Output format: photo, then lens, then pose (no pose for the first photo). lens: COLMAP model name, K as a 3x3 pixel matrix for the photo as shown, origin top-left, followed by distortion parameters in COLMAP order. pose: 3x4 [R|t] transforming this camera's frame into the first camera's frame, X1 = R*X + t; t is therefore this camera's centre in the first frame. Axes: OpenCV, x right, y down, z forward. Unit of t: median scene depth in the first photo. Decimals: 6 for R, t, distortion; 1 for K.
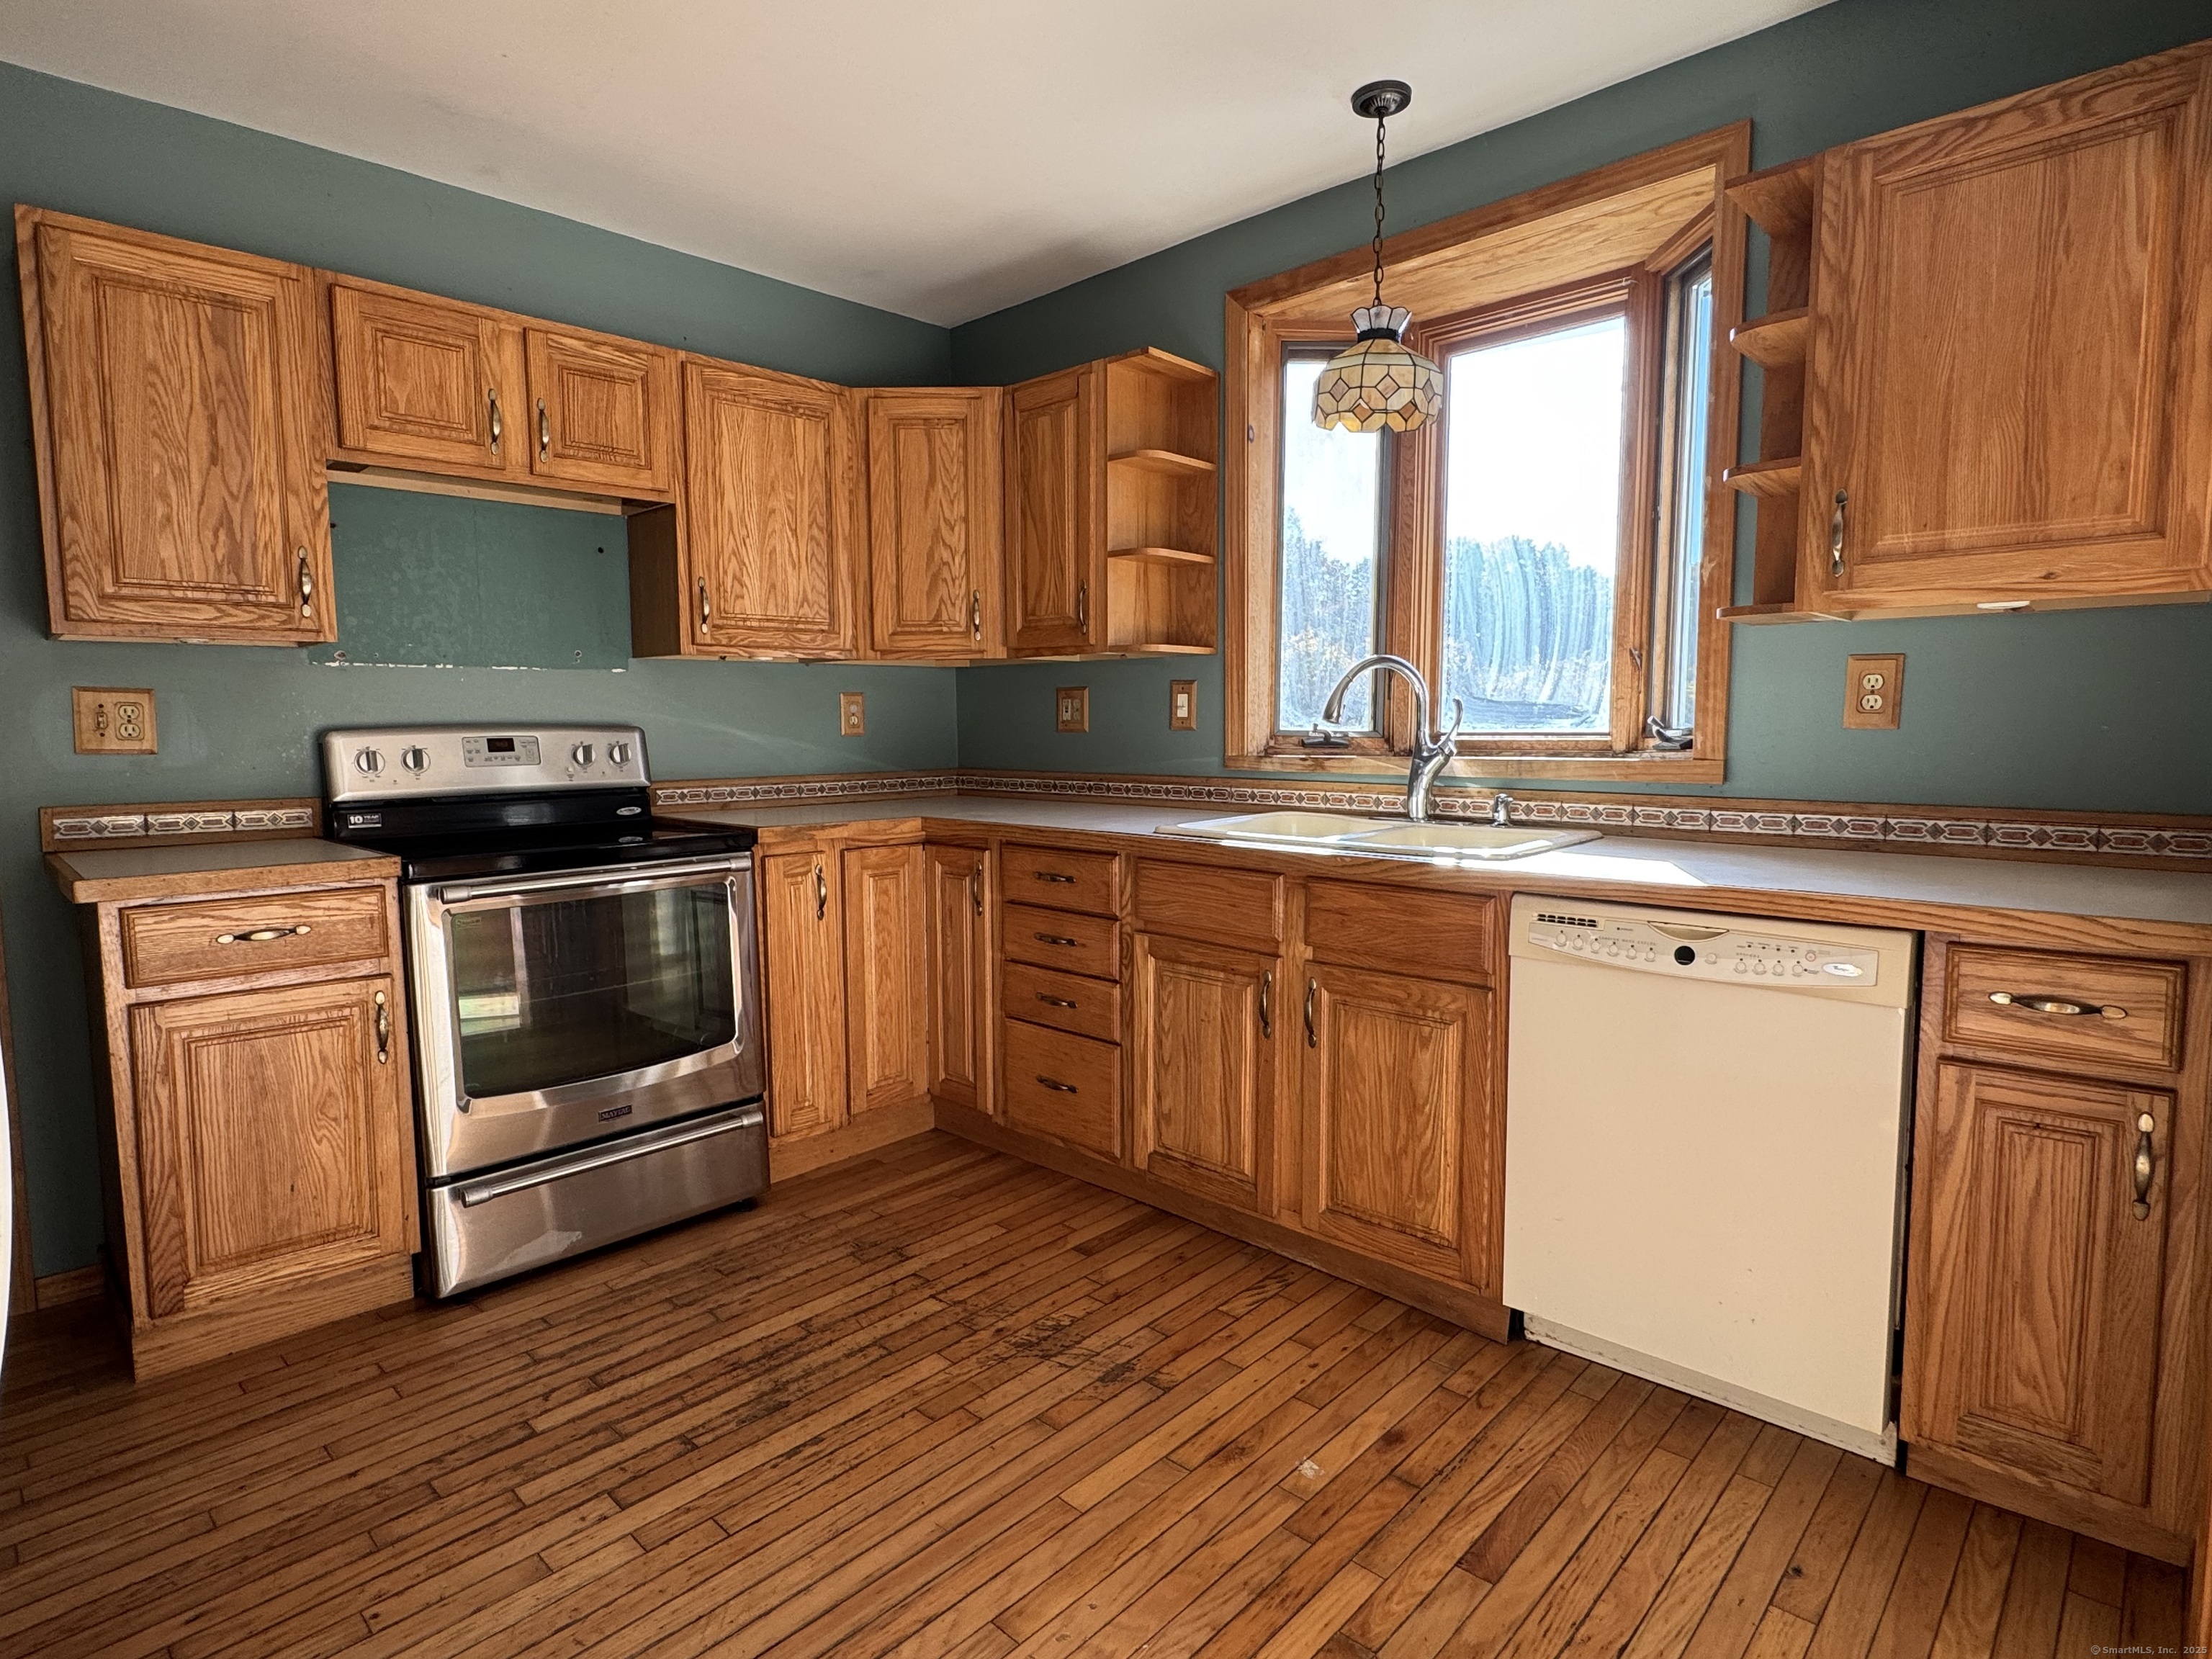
lens RADIAL K [[1170.5, 0, 1096.5], [0, 1170.5, 831.4], [0, 0, 1]] dist [-0.005833, 0.001253]
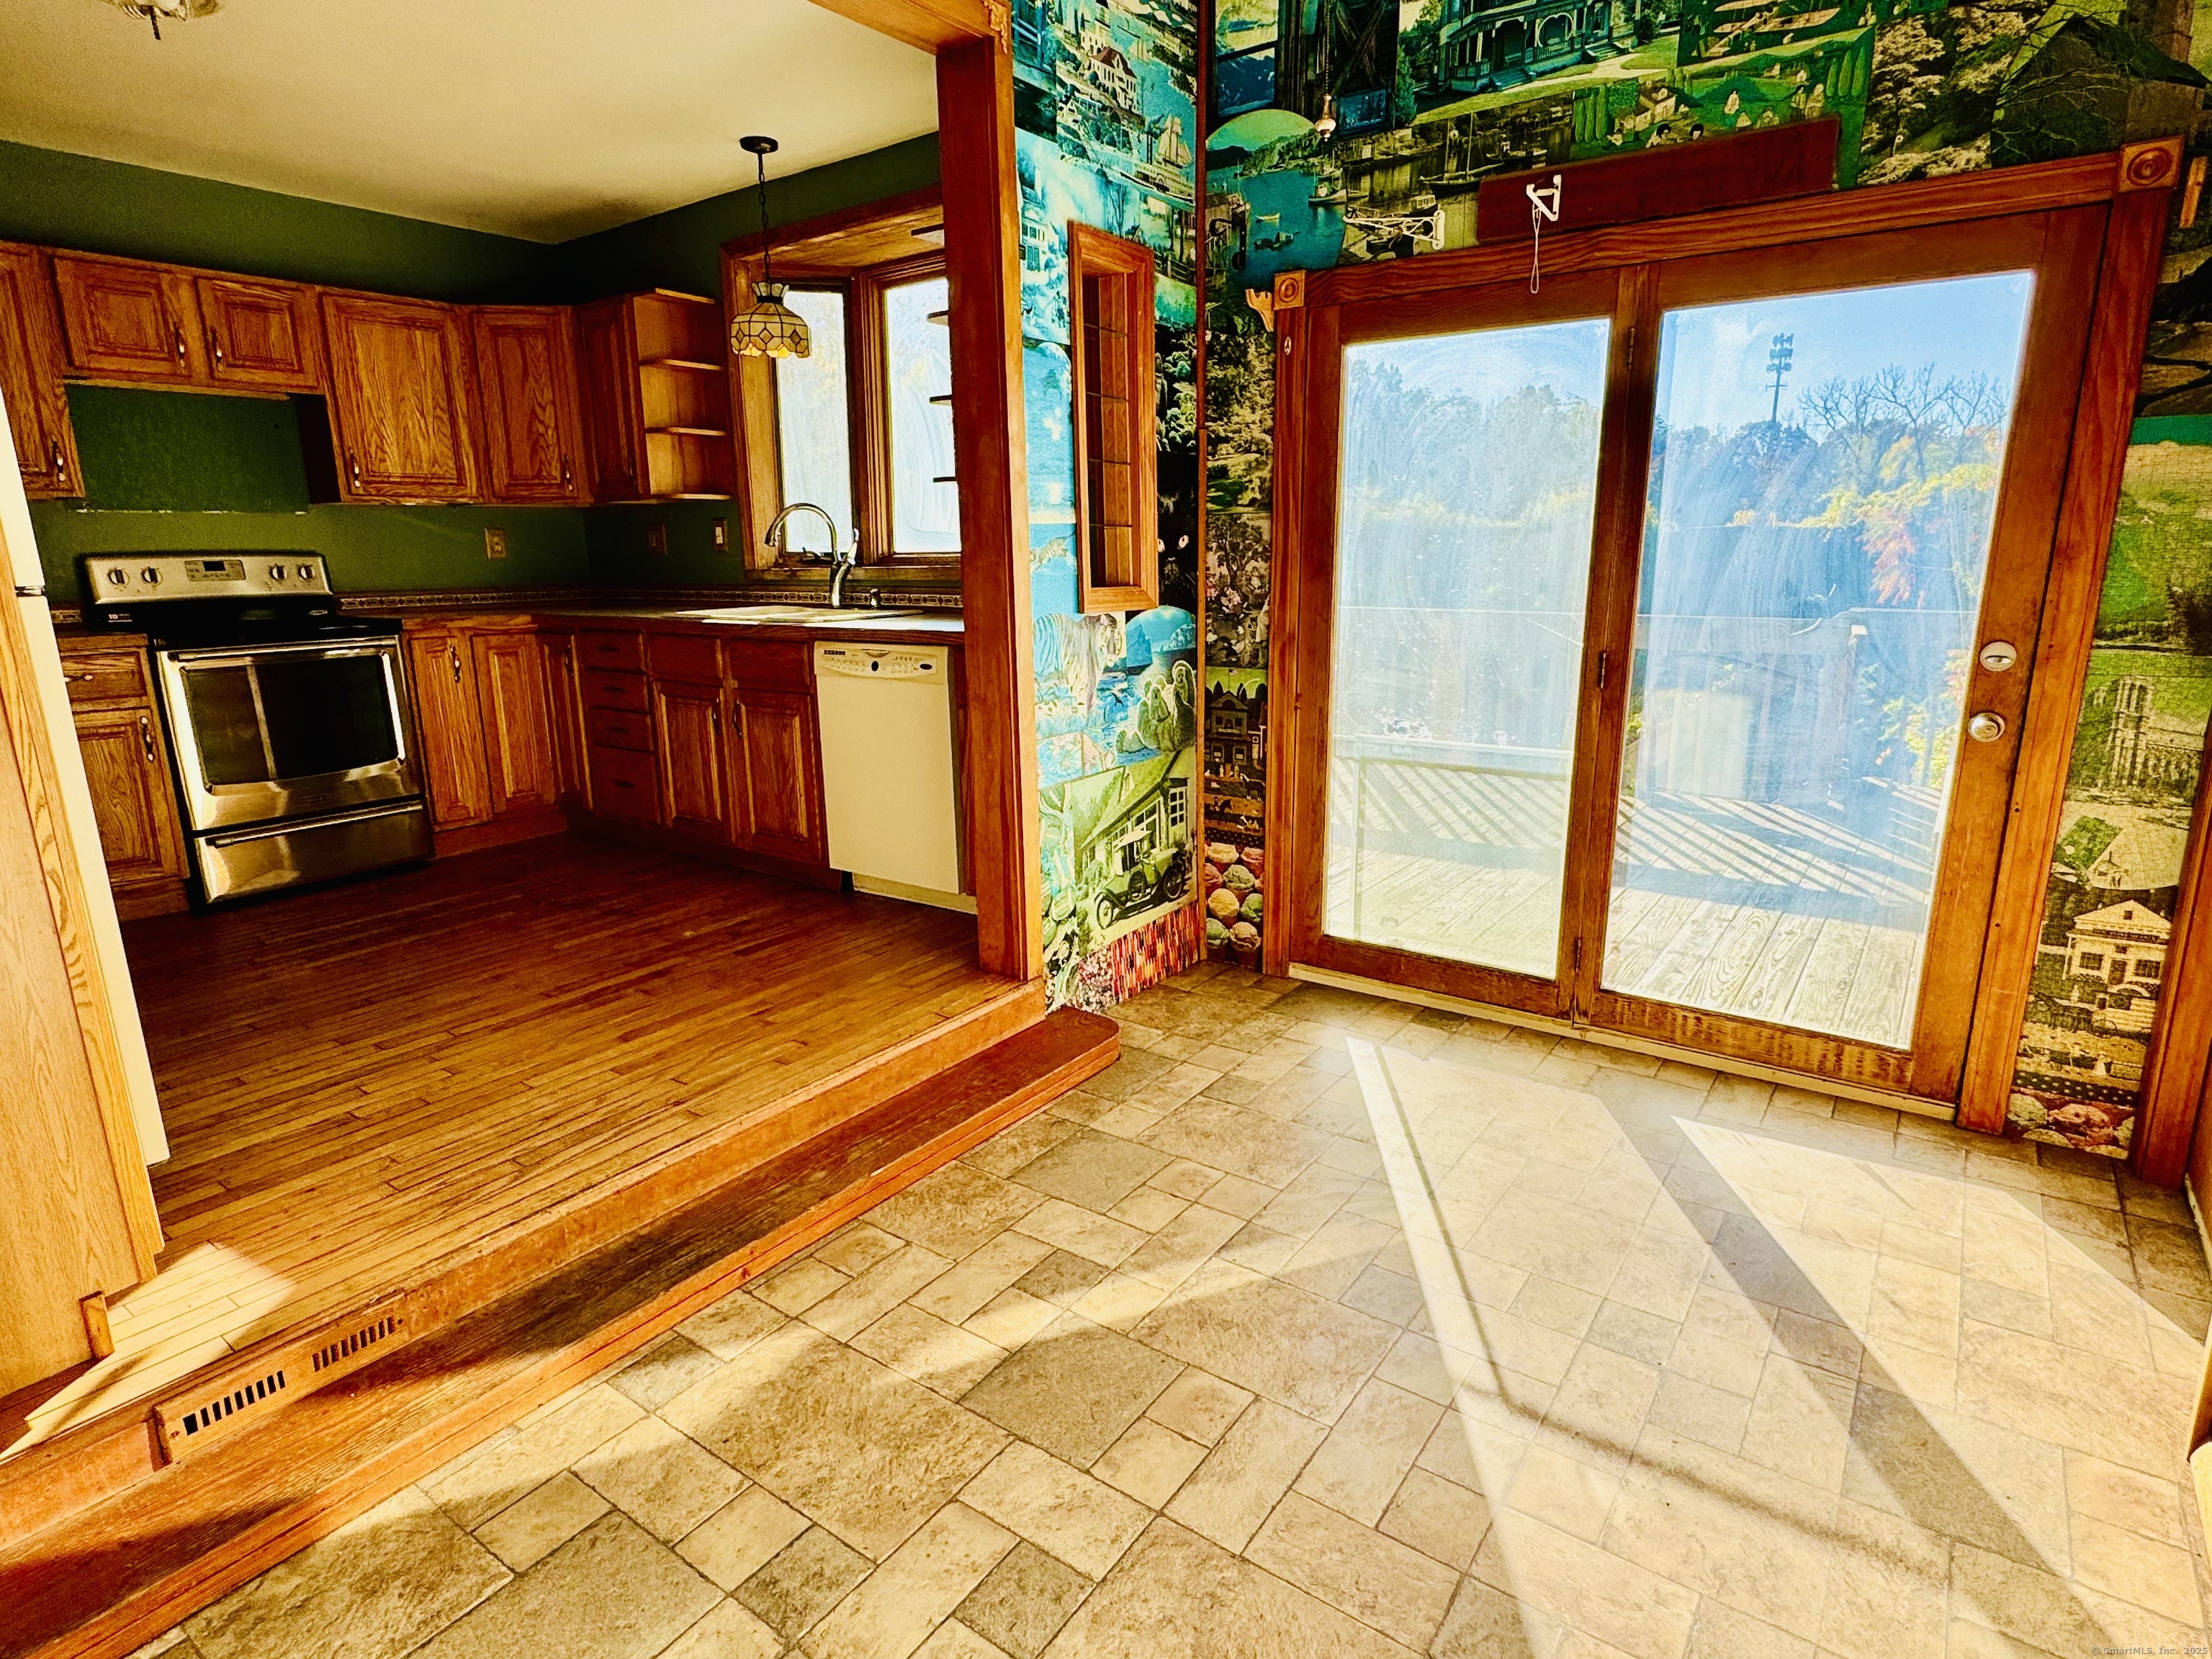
lens RADIAL K [[1190.3, 0, 1106.0], [0, 1190.3, 829.5], [0, 0, 1]] dist [-0.006321, 0.000579]
pose [[0.991102, -0.036821, 0.127907, 0.459437], [0.019263, 0.990538, 0.135883, 0.084194], [-0.131700, -0.132210, 0.982434, -0.756153]]
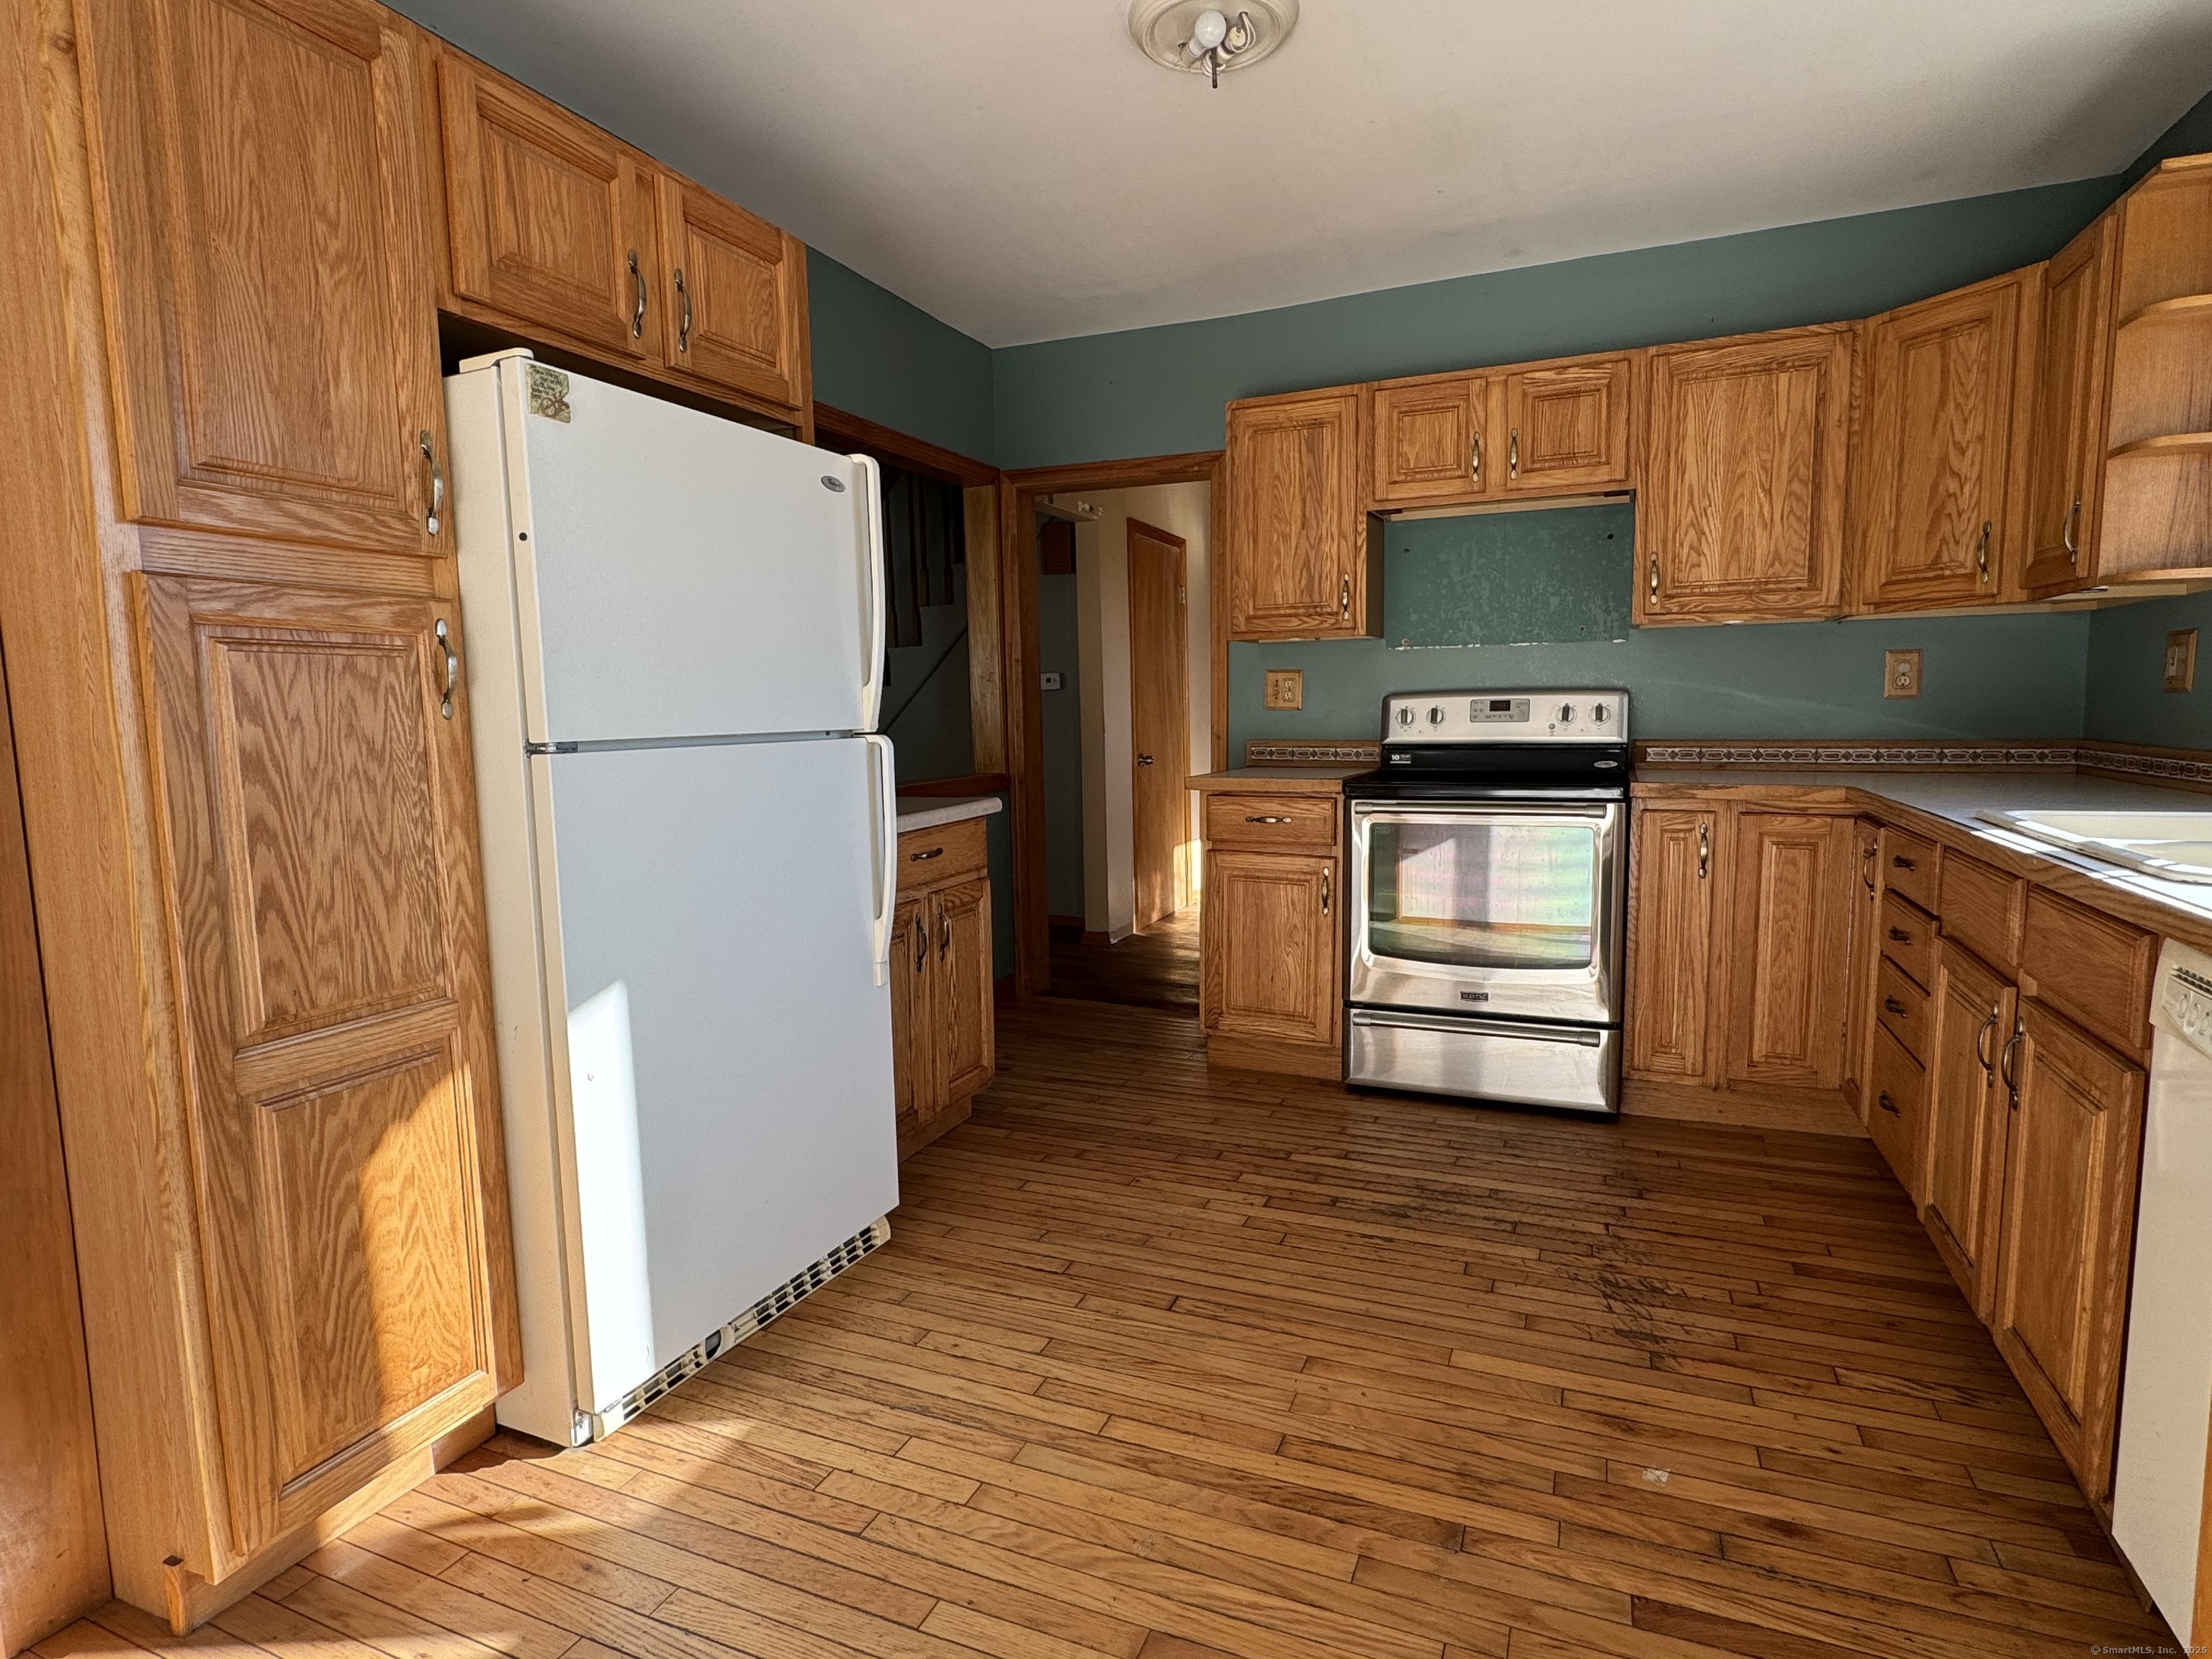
lens RADIAL K [[1170.5, 0, 1096.5], [0, 1170.5, 831.4], [0, 0, 1]] dist [-0.005833, 0.001253]
pose [[0.350044, 0.102683, -0.931088, 0.618967], [-0.076100, 0.993806, 0.080989, -0.008604], [0.933637, 0.042506, 0.355690, 0.162833]]
